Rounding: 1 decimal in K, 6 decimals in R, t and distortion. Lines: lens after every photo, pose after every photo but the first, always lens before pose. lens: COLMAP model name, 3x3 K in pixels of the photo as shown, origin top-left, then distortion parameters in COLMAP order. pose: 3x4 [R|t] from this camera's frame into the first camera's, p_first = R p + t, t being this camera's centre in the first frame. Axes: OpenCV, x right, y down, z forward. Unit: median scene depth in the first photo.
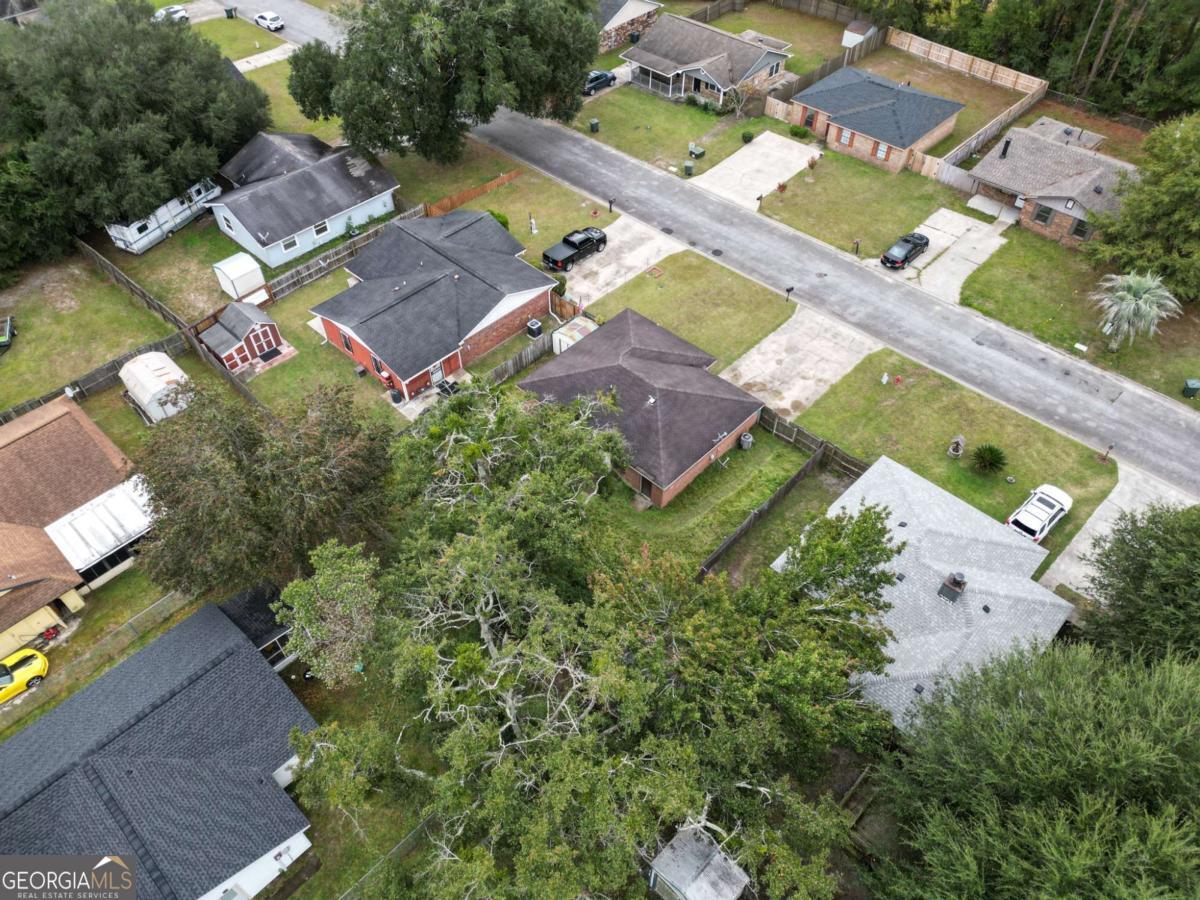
lens RADIAL K [[839.8, 0, 597.6], [0, 839.8, 445.0], [0, 0, 1]] dist [0.078609, -0.076956]
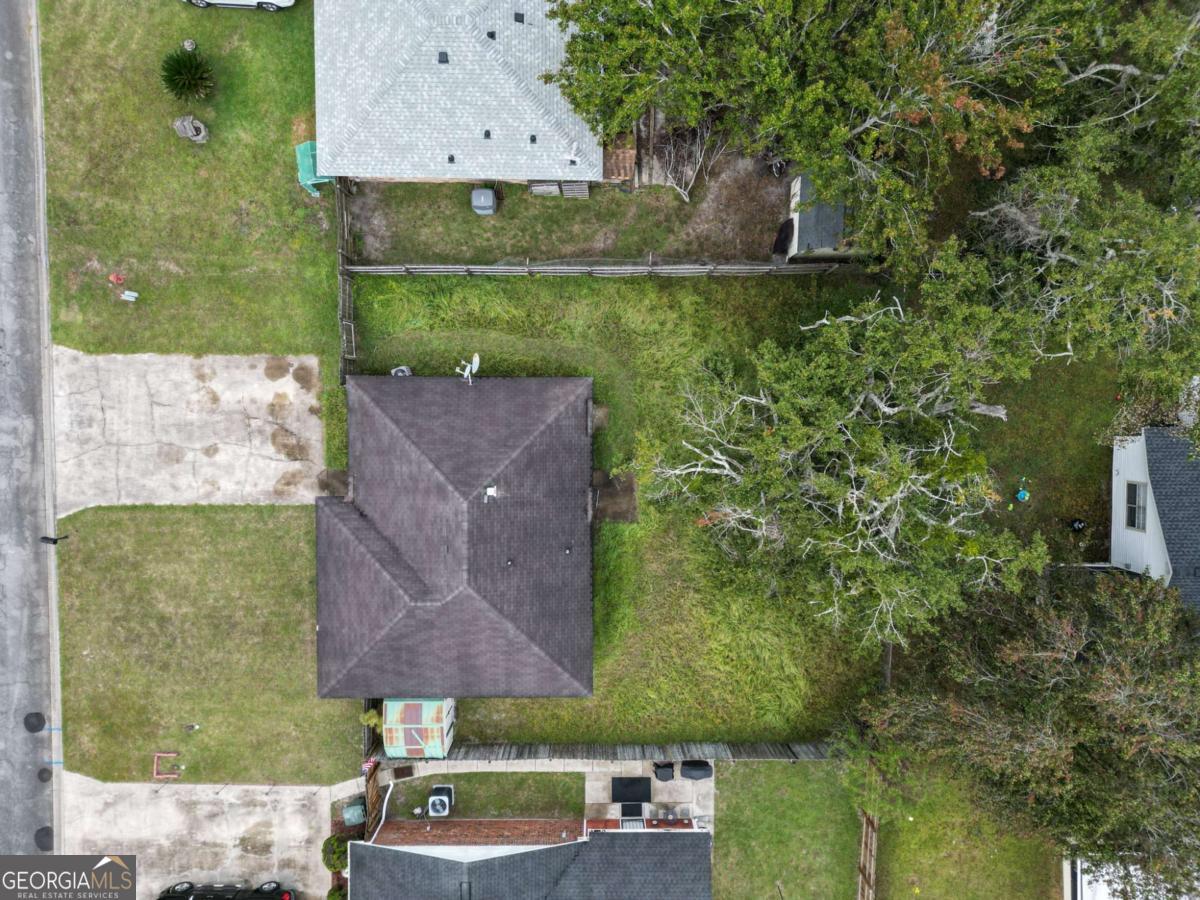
lens RADIAL K [[839.8, 0, 597.6], [0, 839.8, 445.0], [0, 0, 1]] dist [0.078609, -0.076956]
pose [[-0.691271, -0.722165, -0.024929, 0.040119], [0.532749, -0.532659, 0.657612, -0.320325], [-0.488183, 0.441307, 0.752944, 0.376448]]
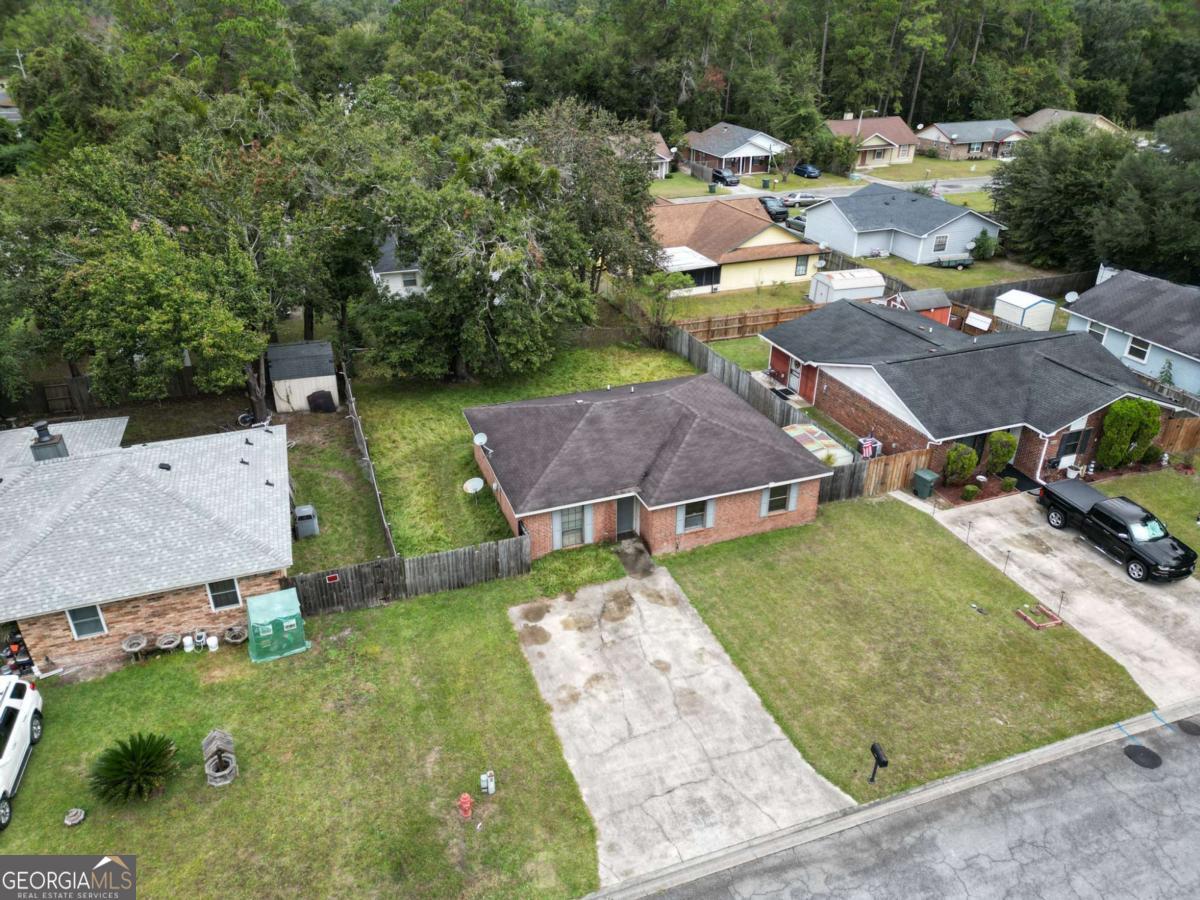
lens RADIAL K [[838.3, 0, 598.3], [0, 838.3, 444.2], [0, 0, 1]] dist [0.092336, -0.101457]
pose [[-0.442723, 0.416043, -0.794295, 0.503913], [-0.658177, 0.450800, 0.602977, -0.376371], [0.608933, 0.789739, 0.074250, 0.782340]]
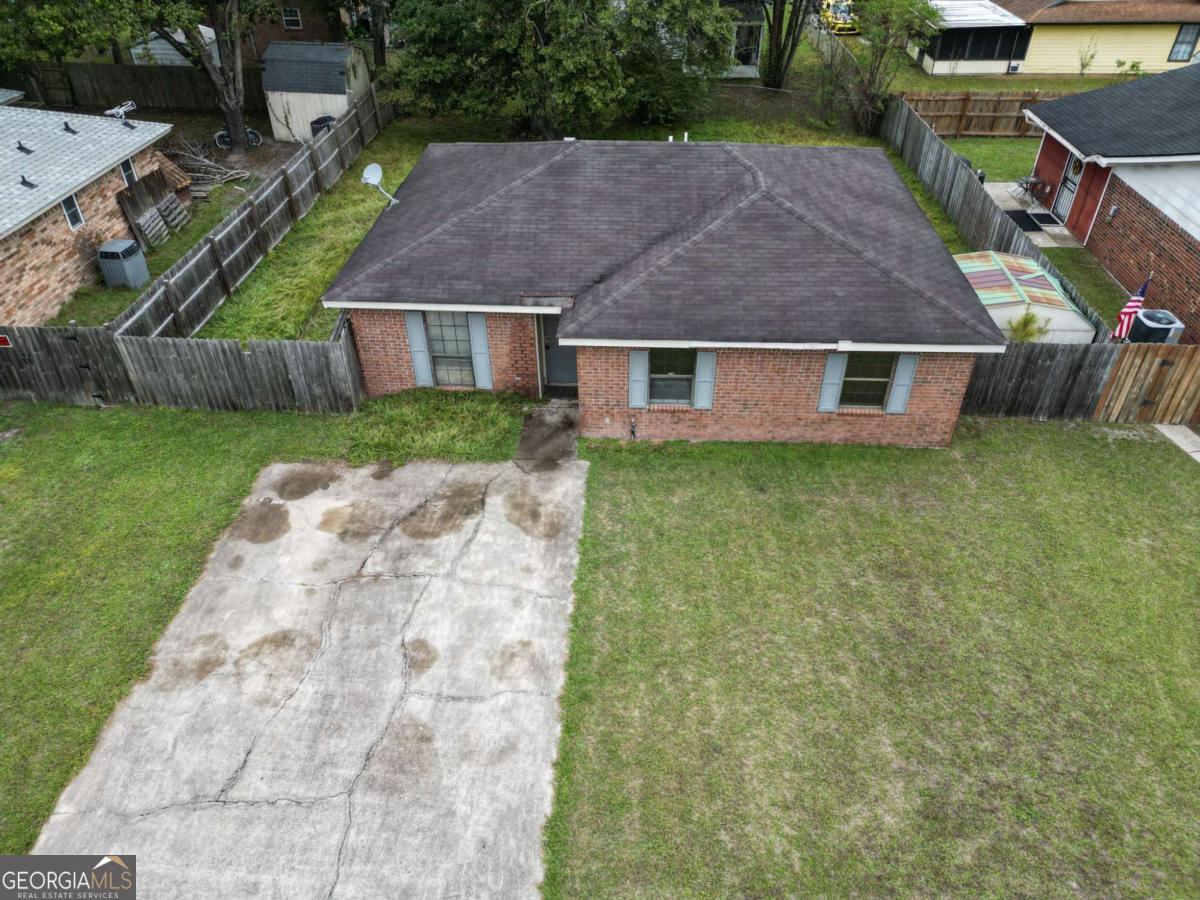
lens RADIAL K [[835.7, 0, 598.0], [0, 835.7, 451.6], [0, 0, 1]] dist [0.075577, -0.071685]
pose [[-0.761928, 0.399359, -0.509880, 0.248373], [-0.469178, 0.202364, 0.859605, -0.291410], [0.446472, 0.894182, 0.033183, 0.890848]]
